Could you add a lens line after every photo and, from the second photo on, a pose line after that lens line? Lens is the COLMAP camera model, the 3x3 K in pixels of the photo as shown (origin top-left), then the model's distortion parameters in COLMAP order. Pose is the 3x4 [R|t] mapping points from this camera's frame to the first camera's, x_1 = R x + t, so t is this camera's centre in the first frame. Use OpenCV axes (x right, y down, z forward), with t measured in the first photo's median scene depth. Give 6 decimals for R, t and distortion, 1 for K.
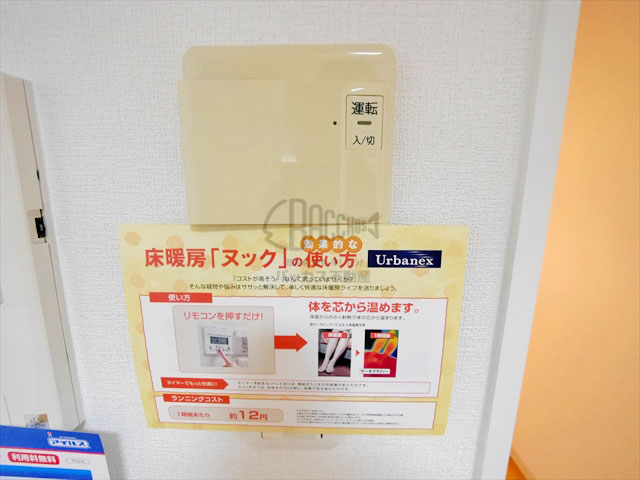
lens RADIAL K [[255.5, 0, 321.1], [0, 255.5, 239.9], [0, 0, 1]] dist [-0.019484, 0.001418]
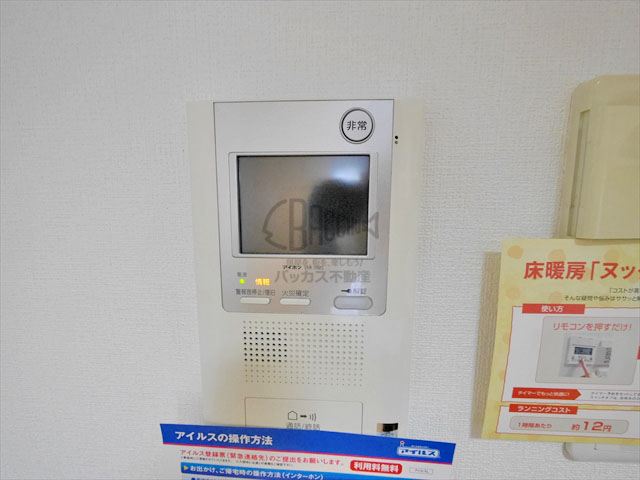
lens RADIAL K [[255.5, 0, 320.8], [0, 255.5, 239.7], [0, 0, 1]] dist [-0.019484, 0.001418]
pose [[0.997811, -0.004052, -0.066009, -1.349708], [0.001318, 0.999142, -0.041405, -0.013805], [0.066120, 0.041227, 0.996960, -0.094858]]
